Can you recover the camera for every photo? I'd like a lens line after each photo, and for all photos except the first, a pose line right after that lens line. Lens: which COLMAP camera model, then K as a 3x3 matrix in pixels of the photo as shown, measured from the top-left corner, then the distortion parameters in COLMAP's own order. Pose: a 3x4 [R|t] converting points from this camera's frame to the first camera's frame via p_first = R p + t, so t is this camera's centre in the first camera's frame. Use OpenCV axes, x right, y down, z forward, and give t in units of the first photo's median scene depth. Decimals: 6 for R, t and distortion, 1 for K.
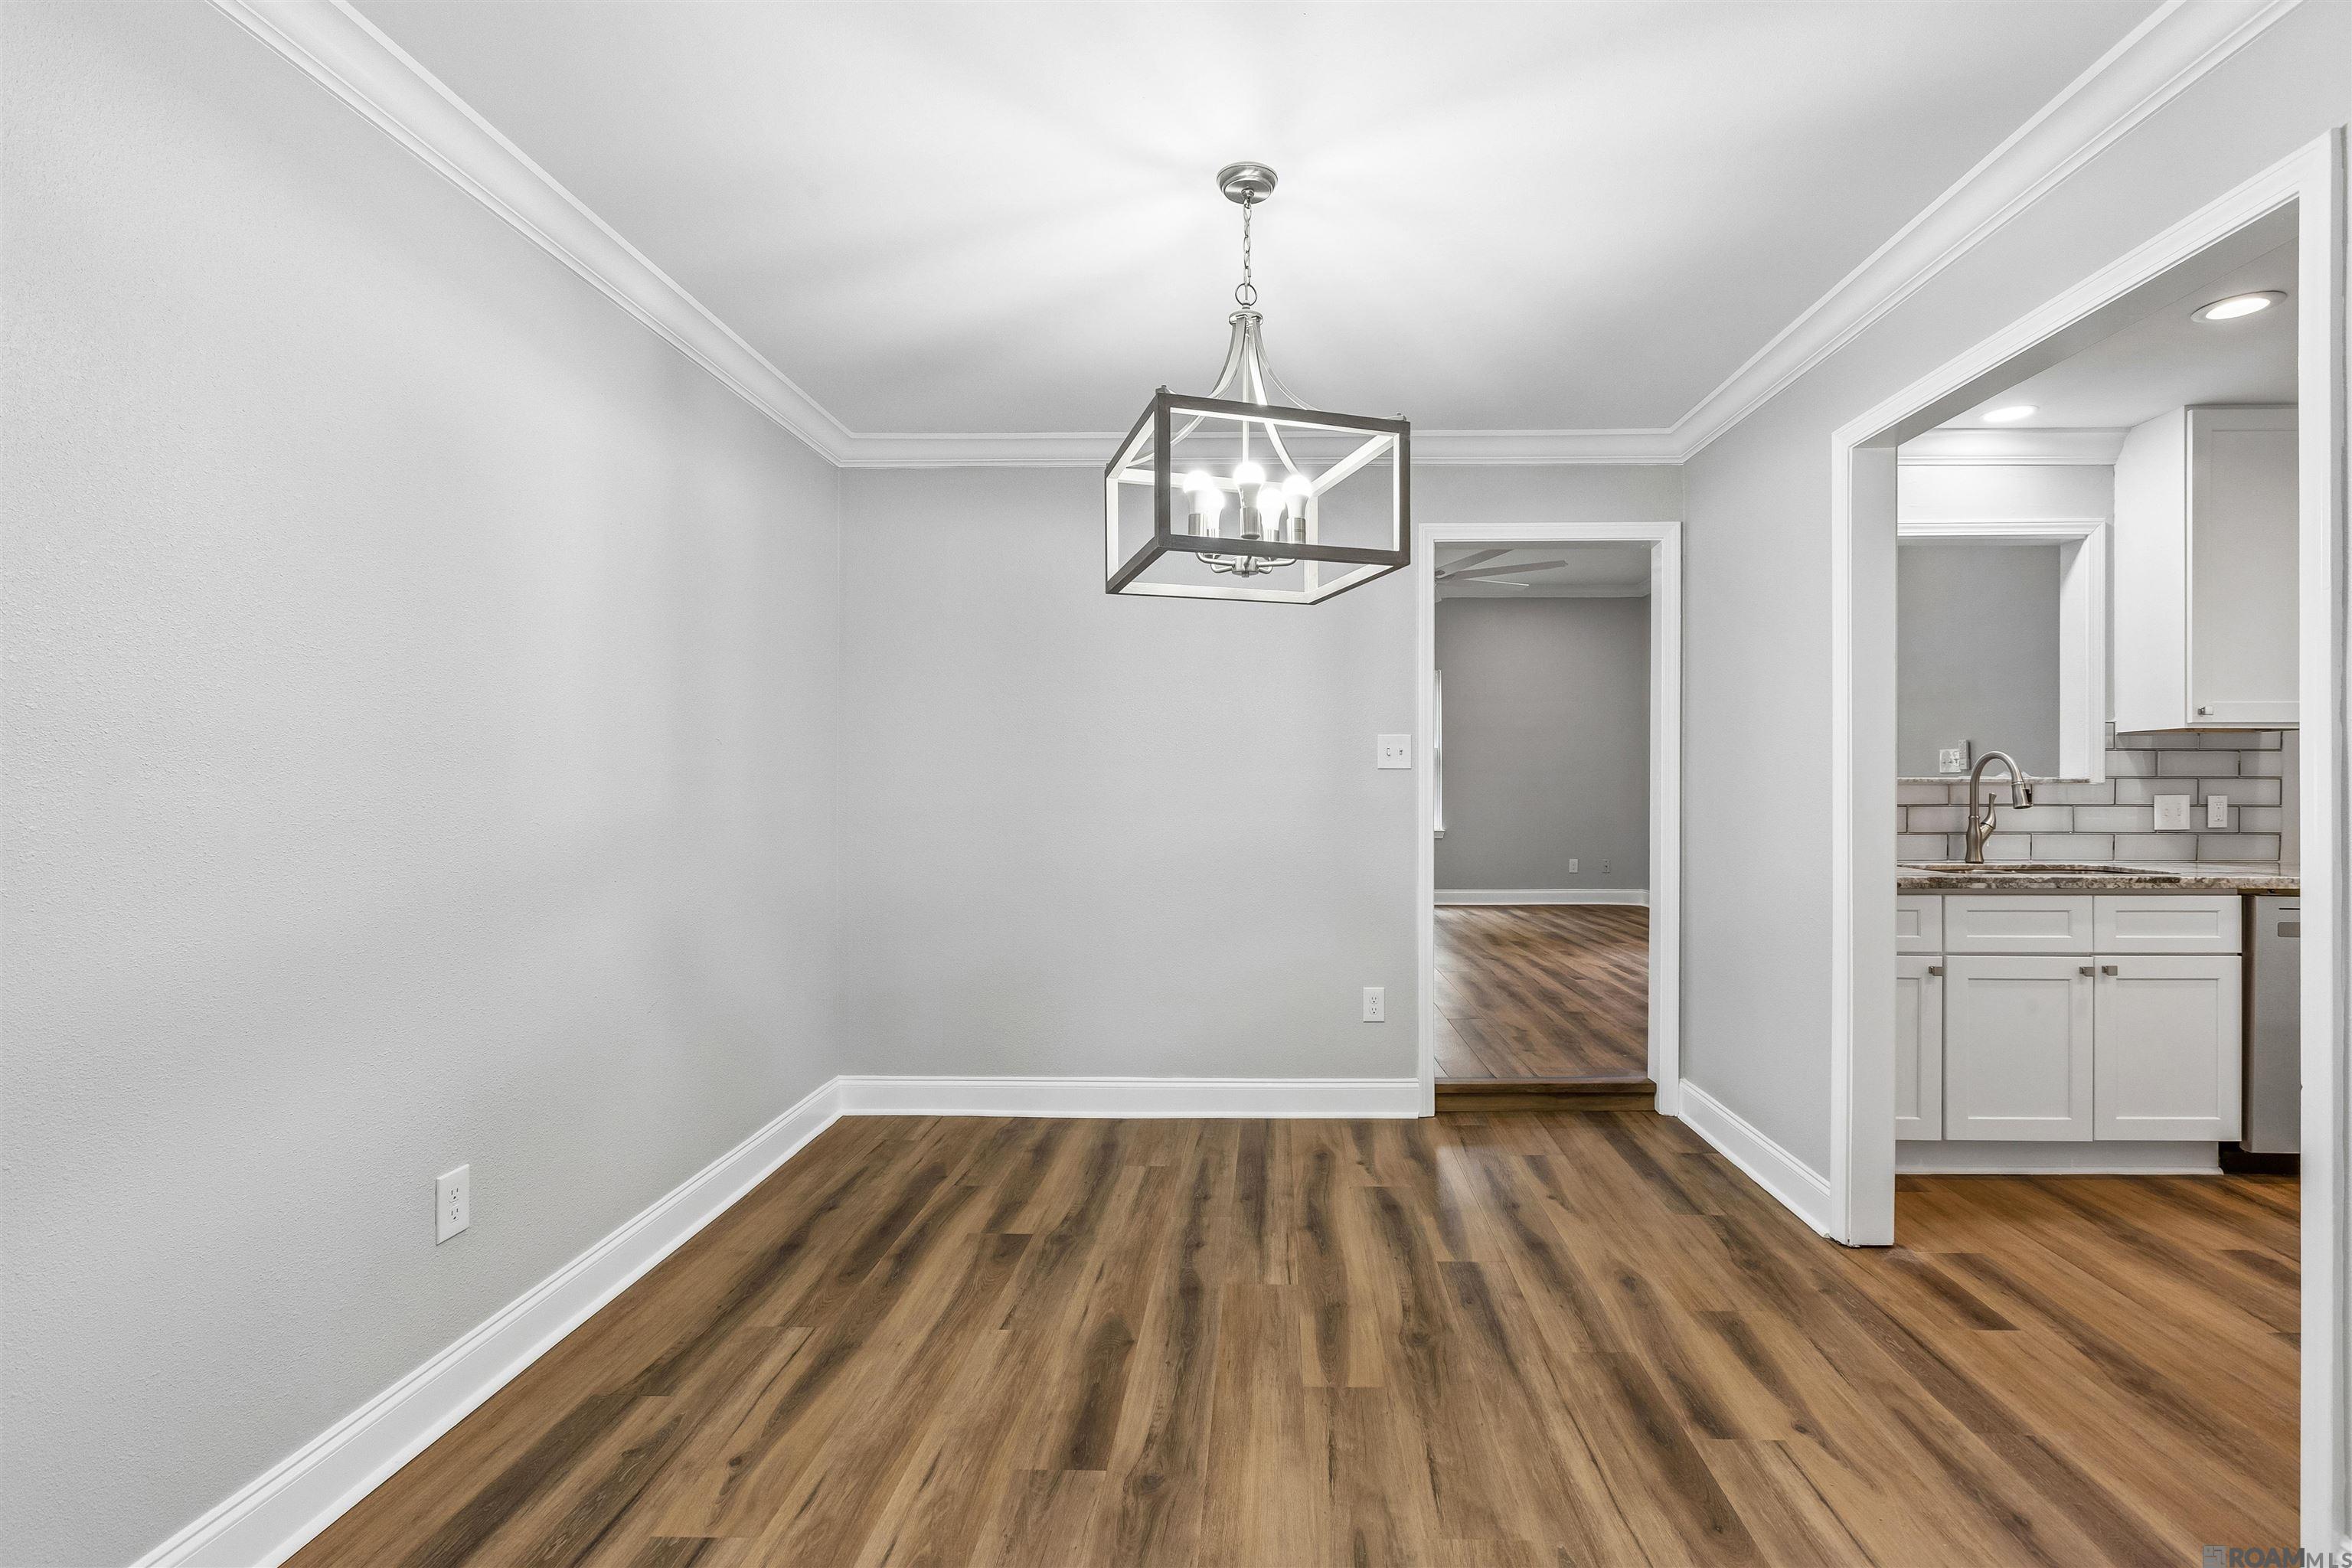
lens RADIAL K [[1051.3, 0, 1249.7], [0, 1051.3, 778.0], [0, 0, 1]] dist [0.002872, 0.000385]
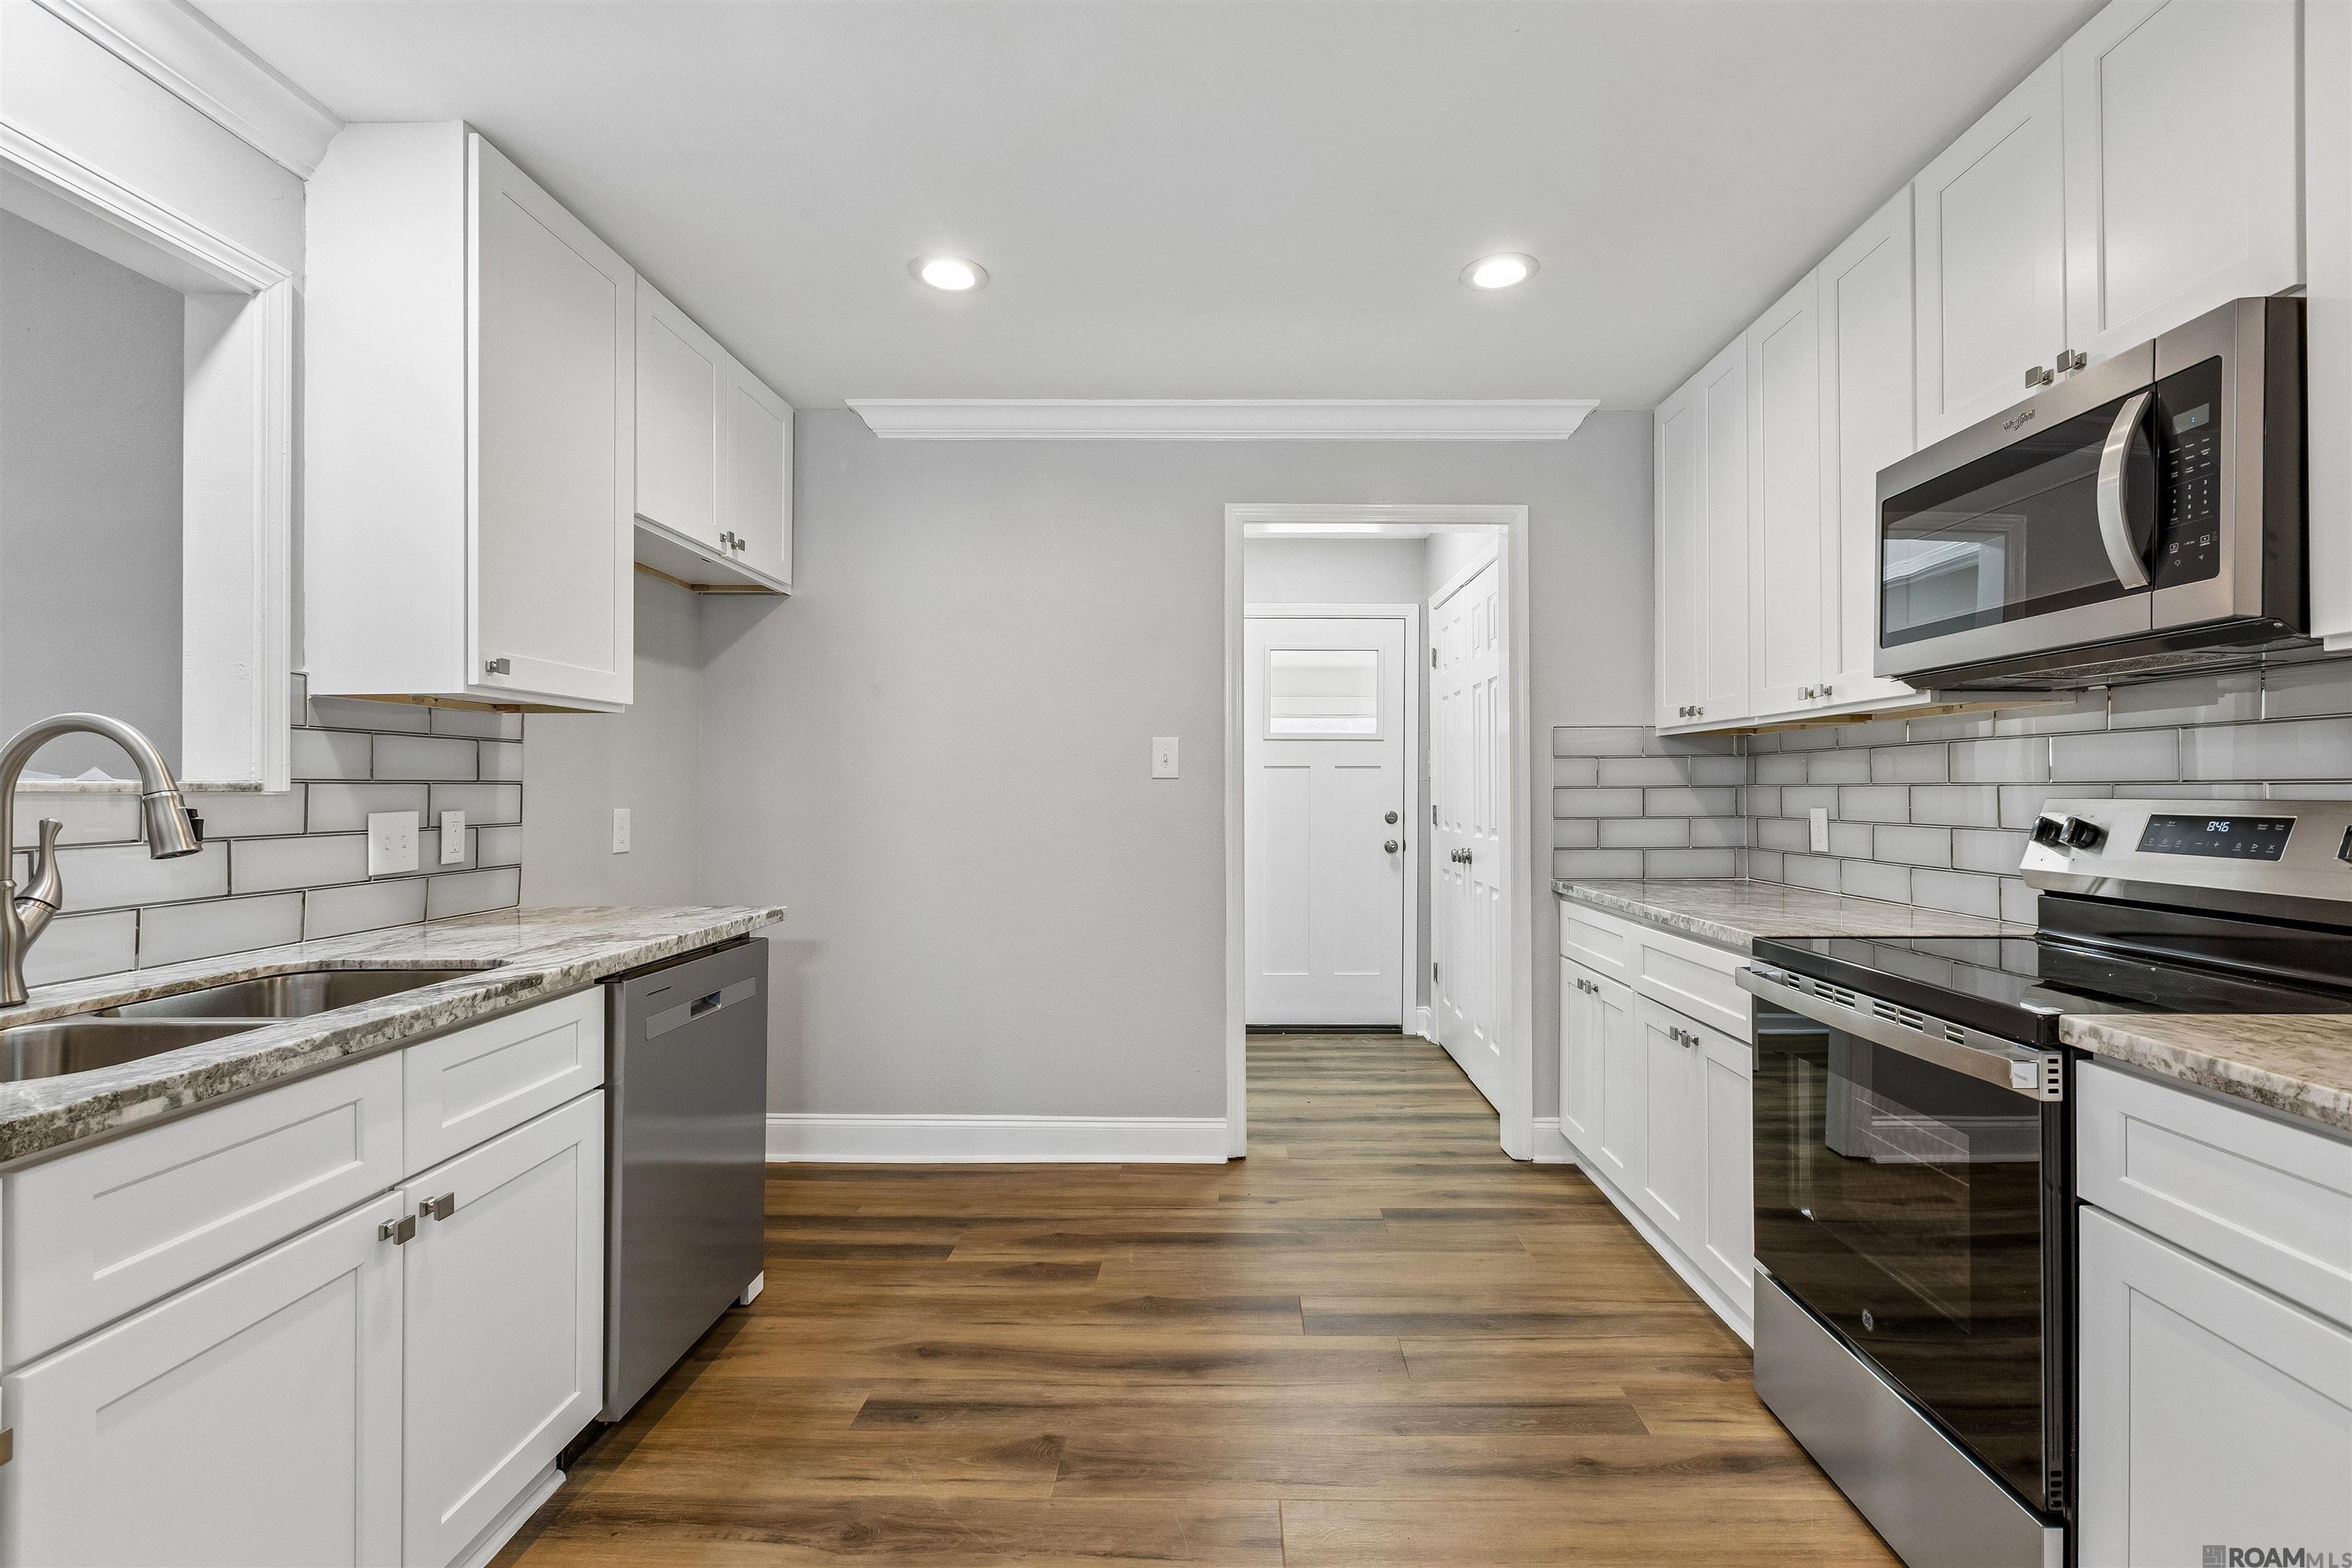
lens RADIAL K [[1051.3, 0, 1249.7], [0, 1051.3, 778.0], [0, 0, 1]] dist [0.002872, 0.000385]
pose [[-0.016357, 0.006810, 0.999843, 0.295127], [-0.000812, 0.999976, -0.006825, 0.001122], [-0.999866, -0.000924, -0.016351, 0.544970]]
